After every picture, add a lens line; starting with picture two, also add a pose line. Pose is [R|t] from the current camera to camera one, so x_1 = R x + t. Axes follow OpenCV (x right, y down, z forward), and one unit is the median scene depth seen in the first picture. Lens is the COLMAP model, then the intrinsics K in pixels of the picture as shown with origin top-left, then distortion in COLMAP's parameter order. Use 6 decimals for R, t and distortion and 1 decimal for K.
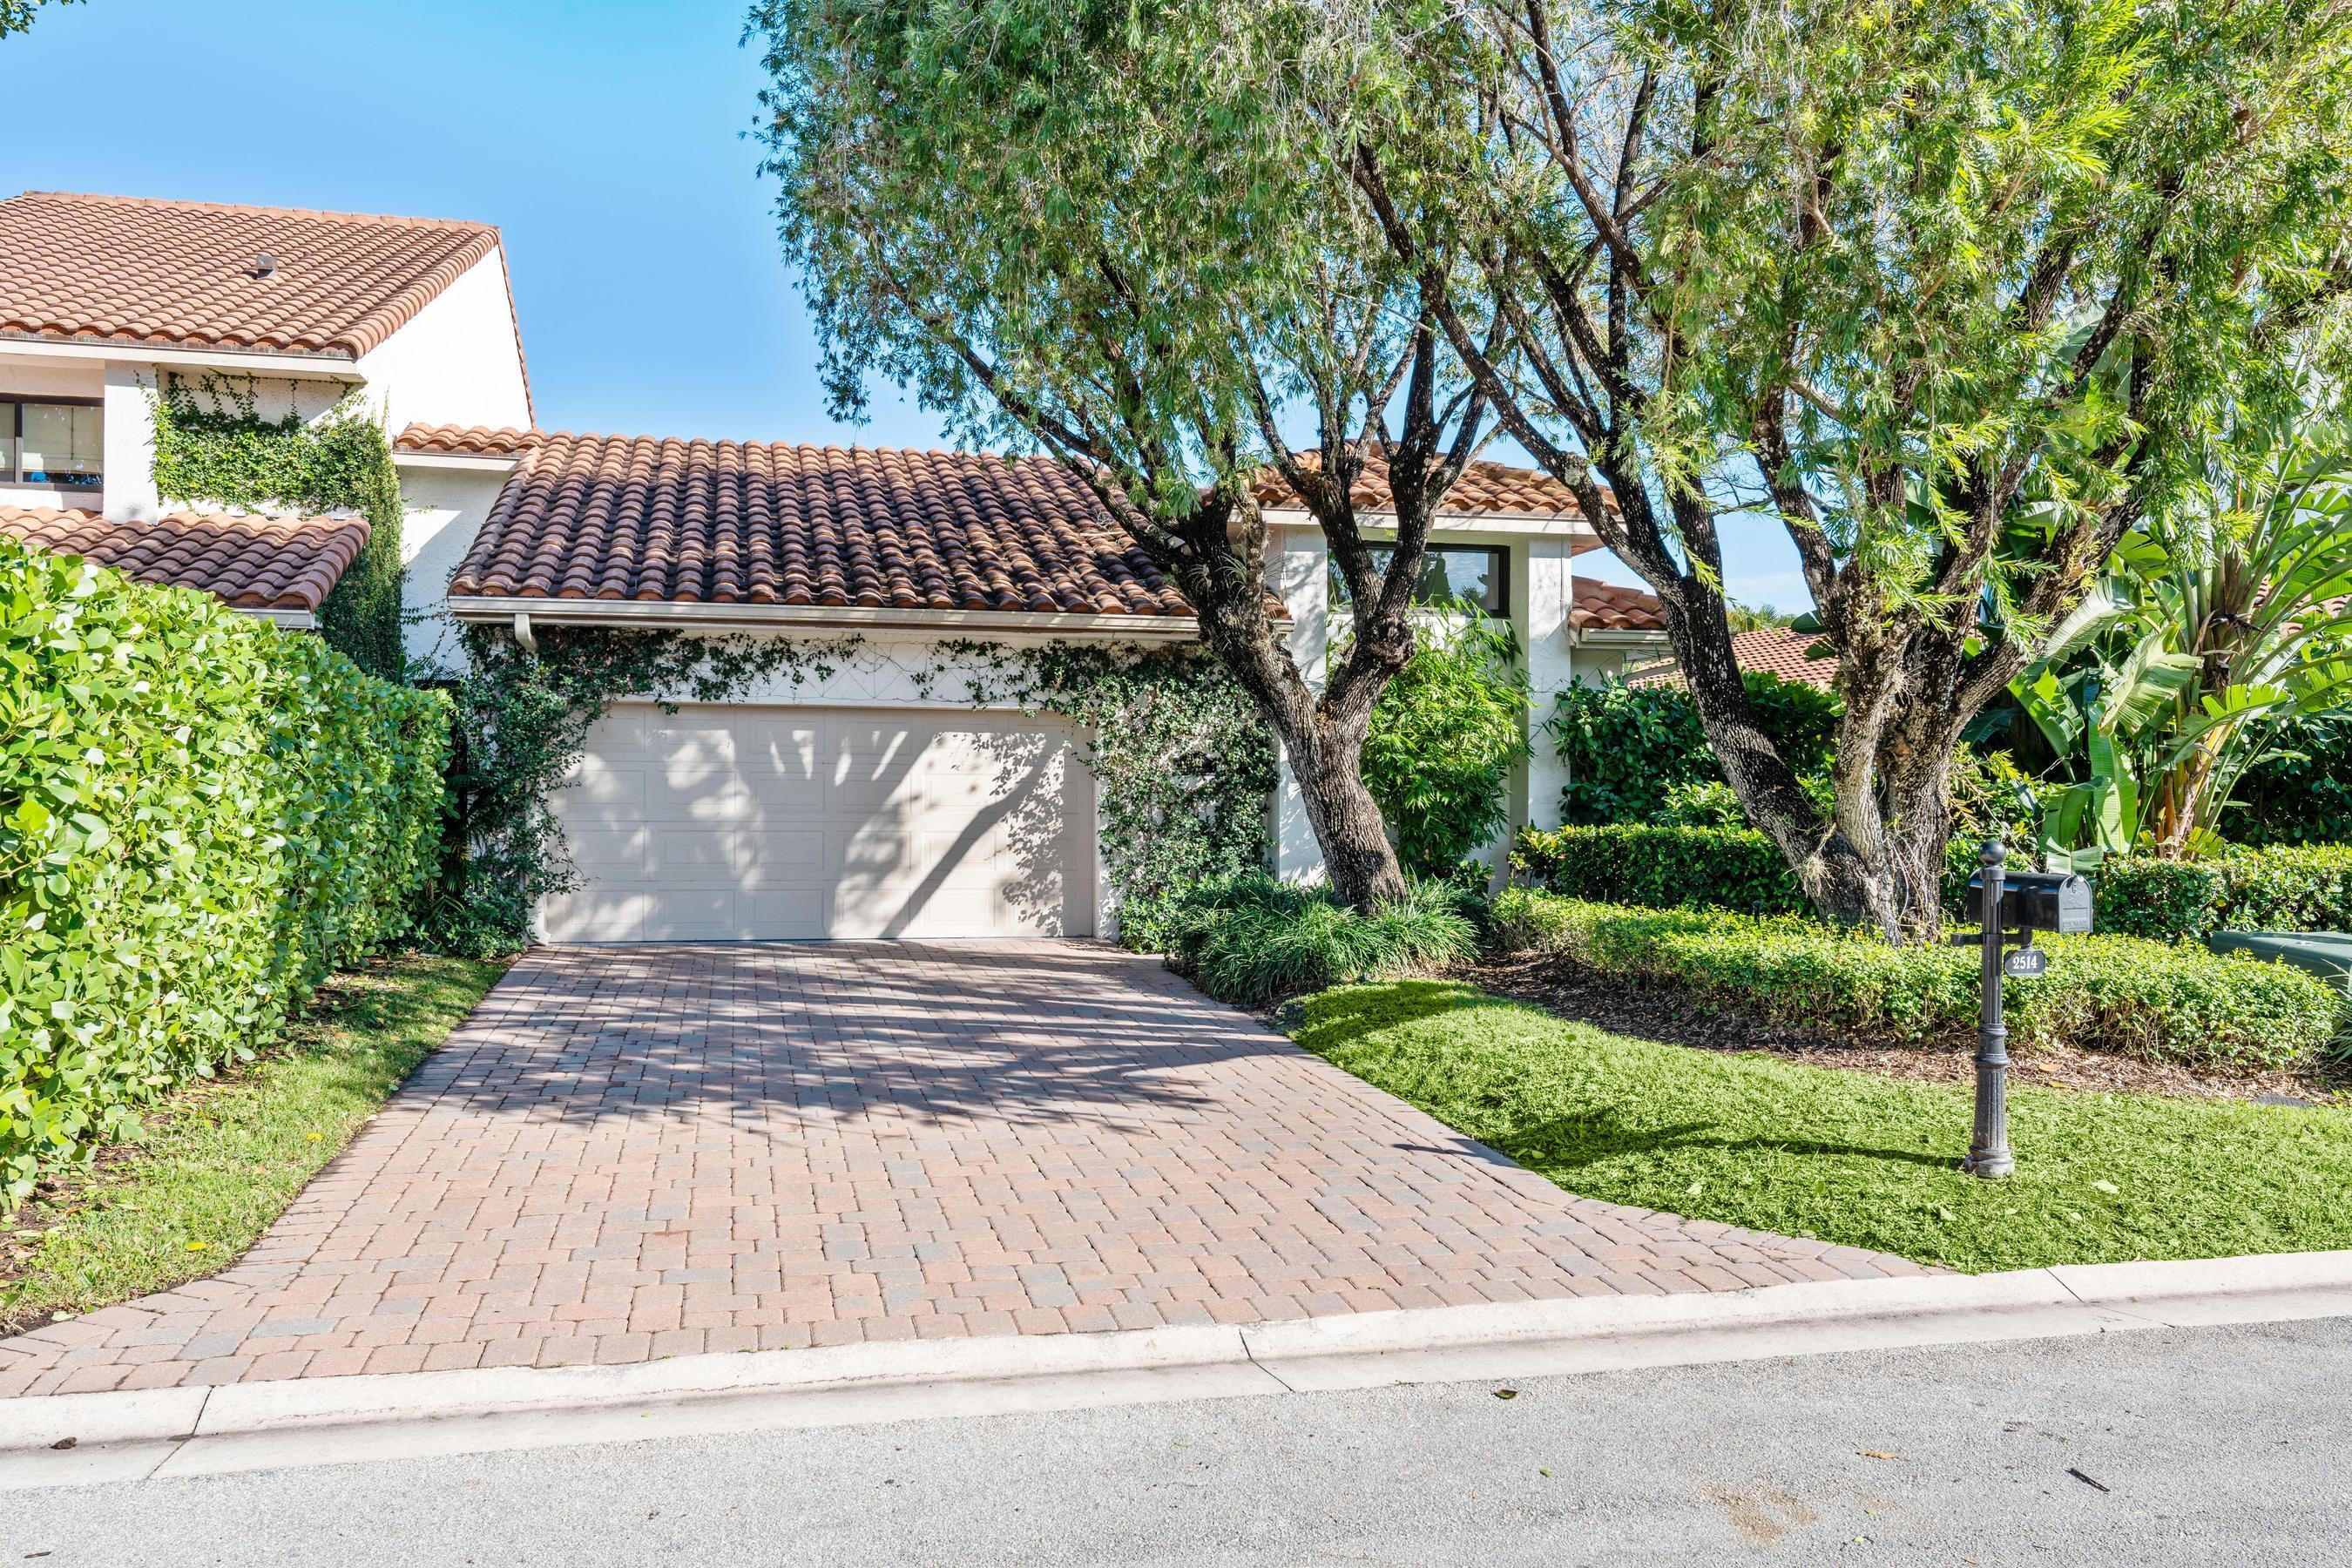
lens RADIAL K [[1820.4, 0, 1165.4], [0, 1820.4, 777.5], [0, 0, 1]] dist [0.009369, 0.001914]
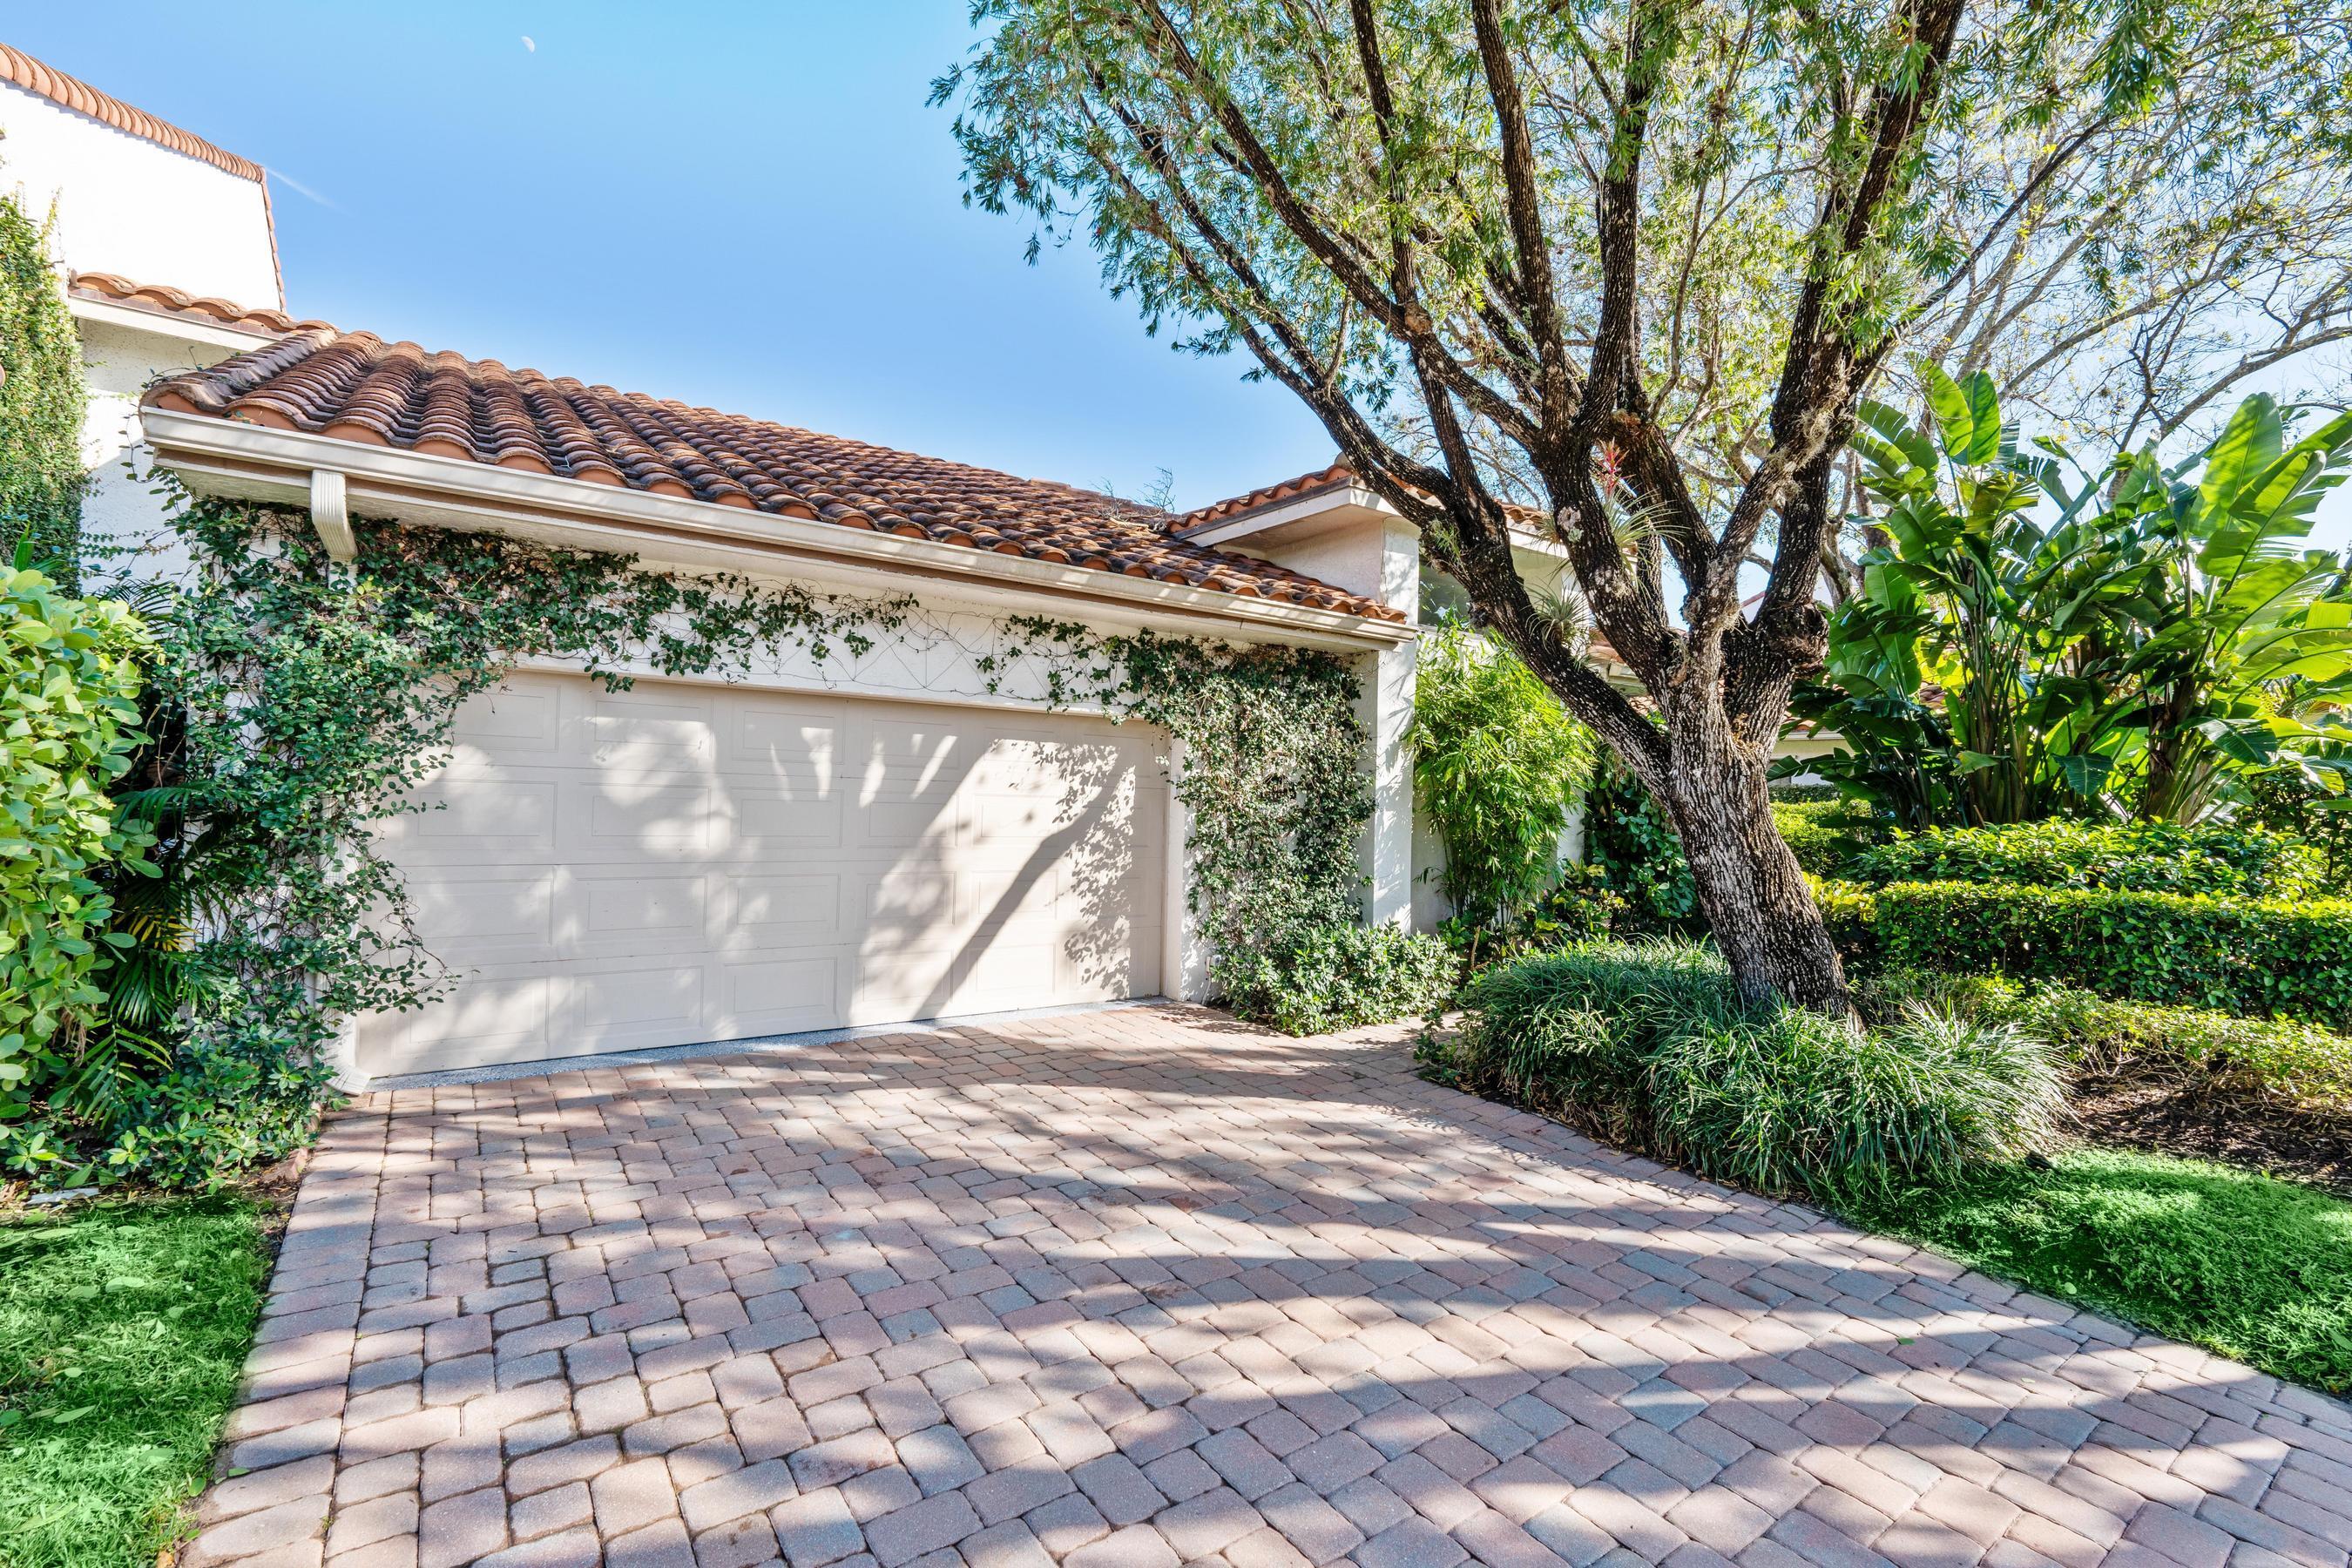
lens RADIAL K [[1035.2, 0, 1189.7], [0, 1035.2, 781.6], [0, 0, 1]] dist [-0.005993, 0.001193]
pose [[0.922619, 0.023302, 0.385008, -0.220523], [-0.022376, 0.999726, -0.006884, -0.006286], [-0.385063, -0.002264, 0.922887, 0.588569]]
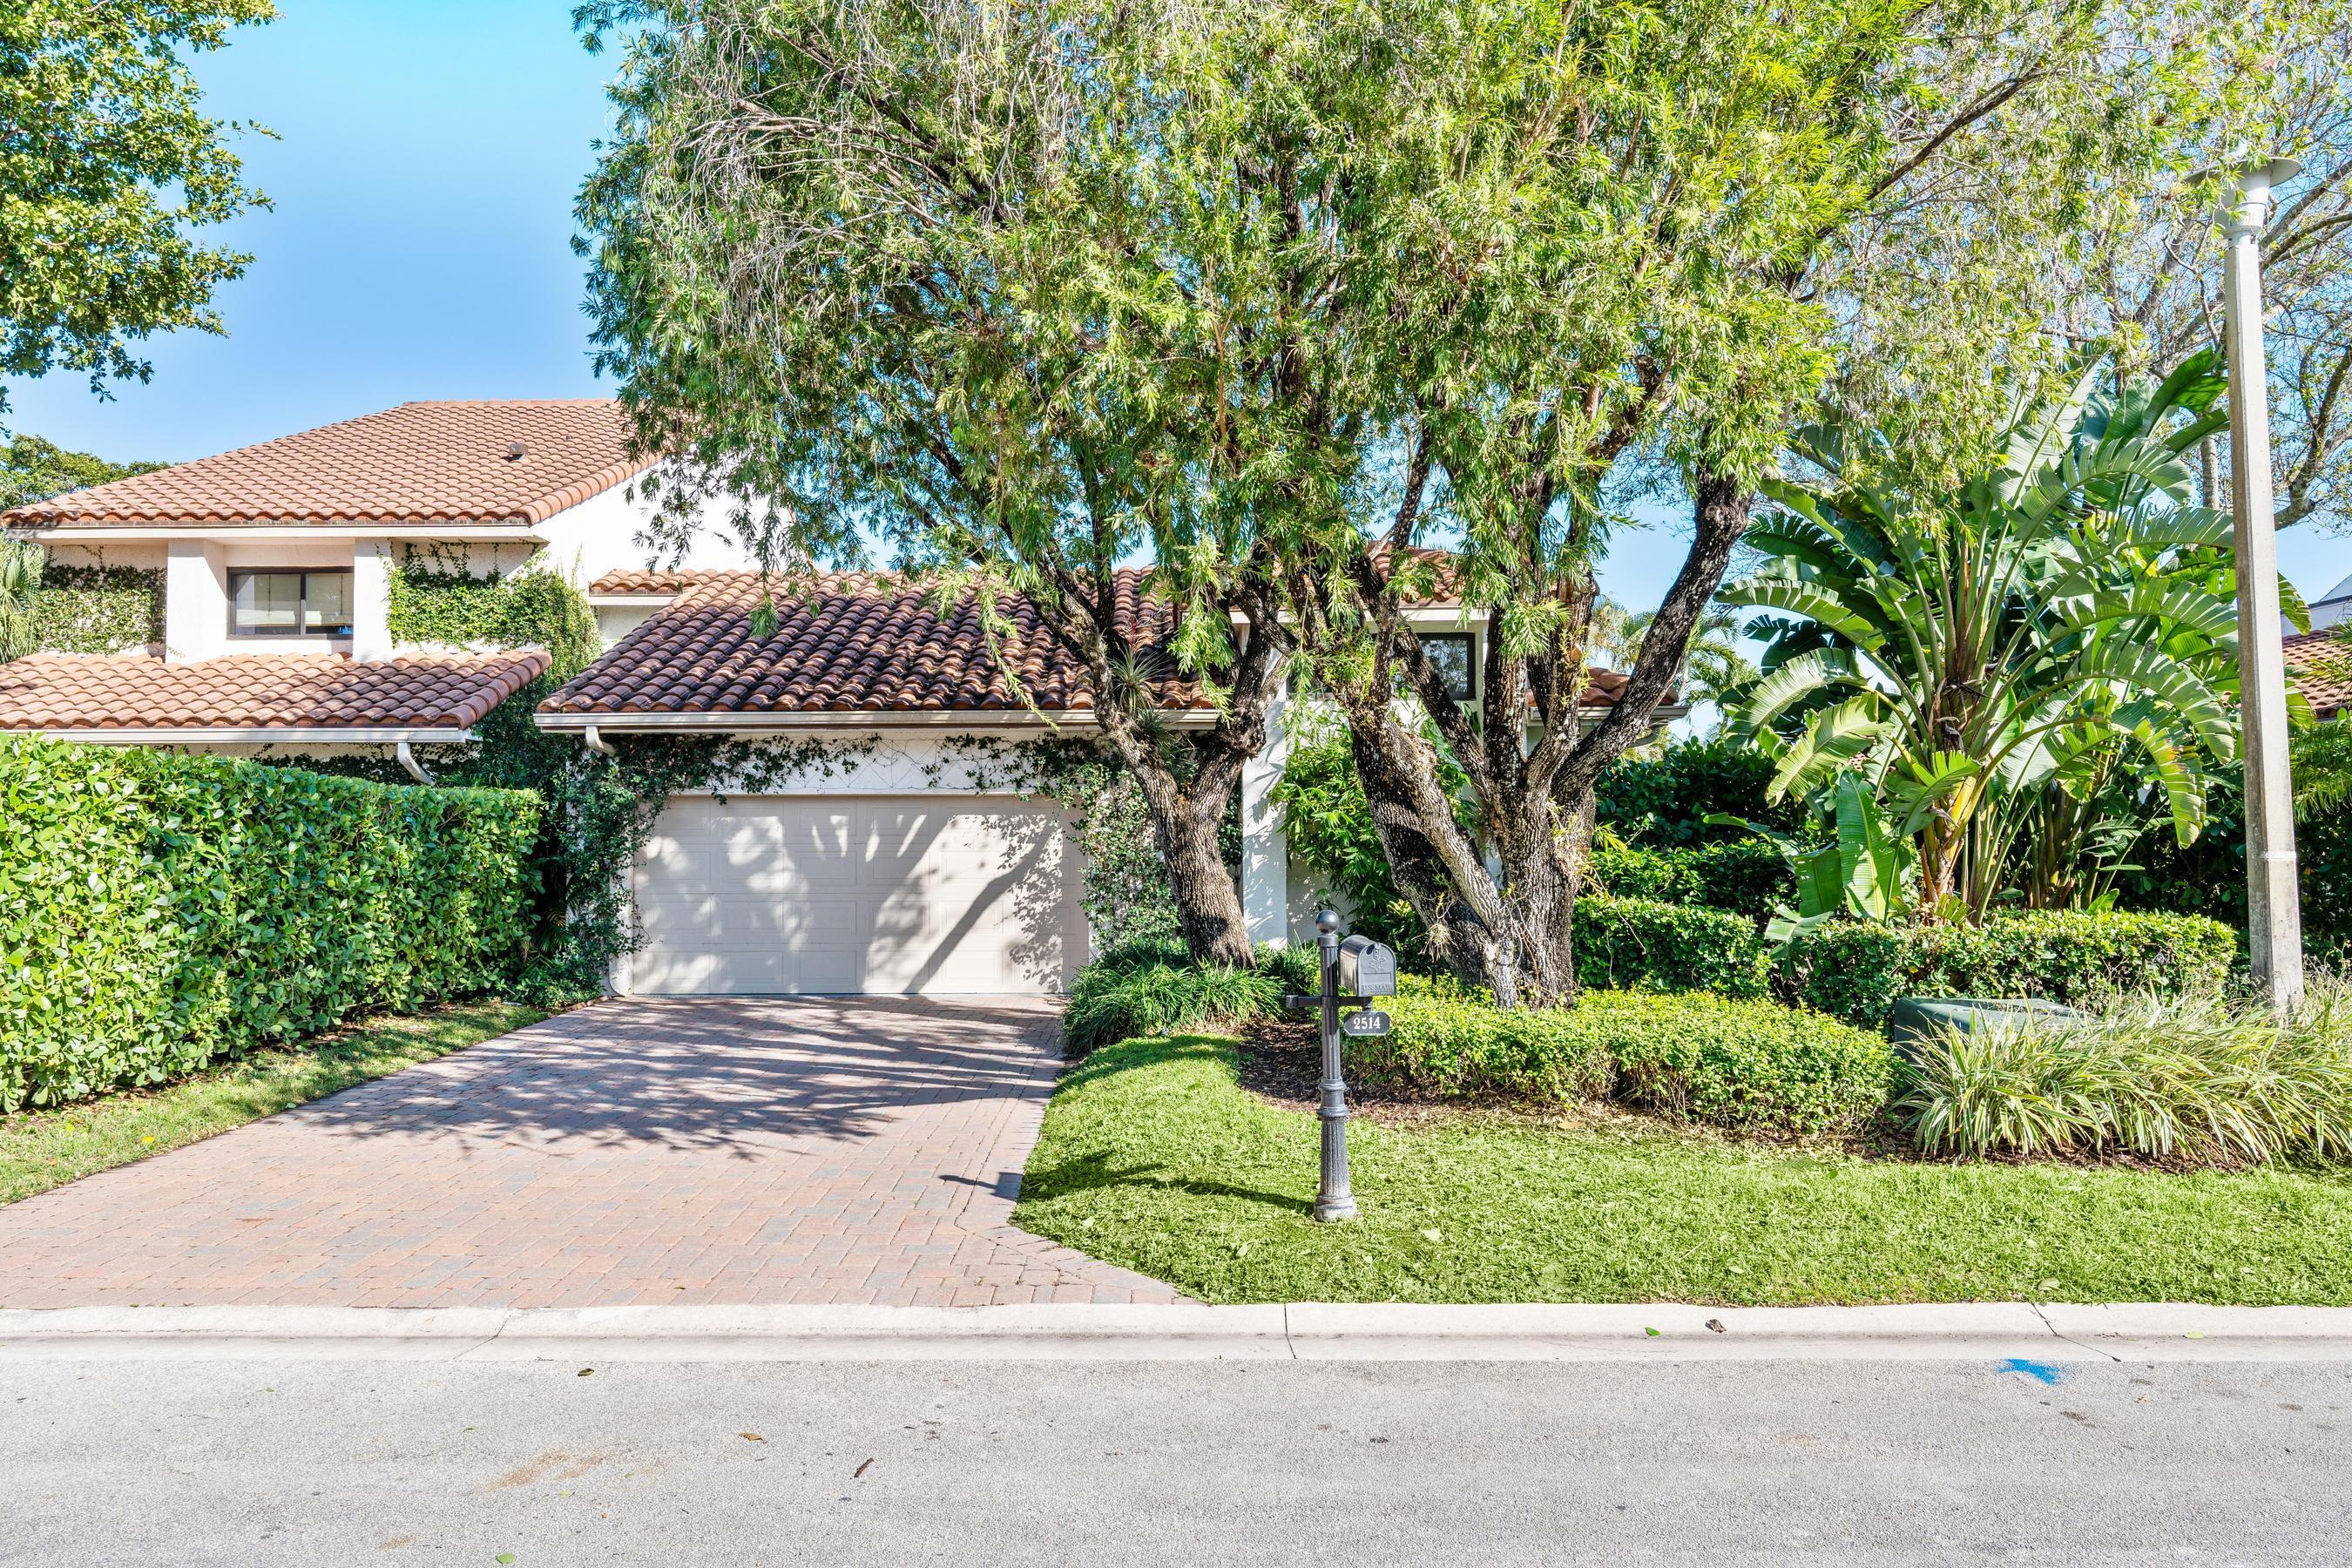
lens RADIAL K [[1663.1, 0, 1180.3], [0, 1663.1, 792.7], [0, 0, 1]] dist [0.011267, 0.005720]
pose [[0.970328, -0.020006, -0.240963, 0.279856], [0.012188, 0.999351, -0.033895, -0.001508], [0.241485, 0.029952, 0.969942, 0.004843]]
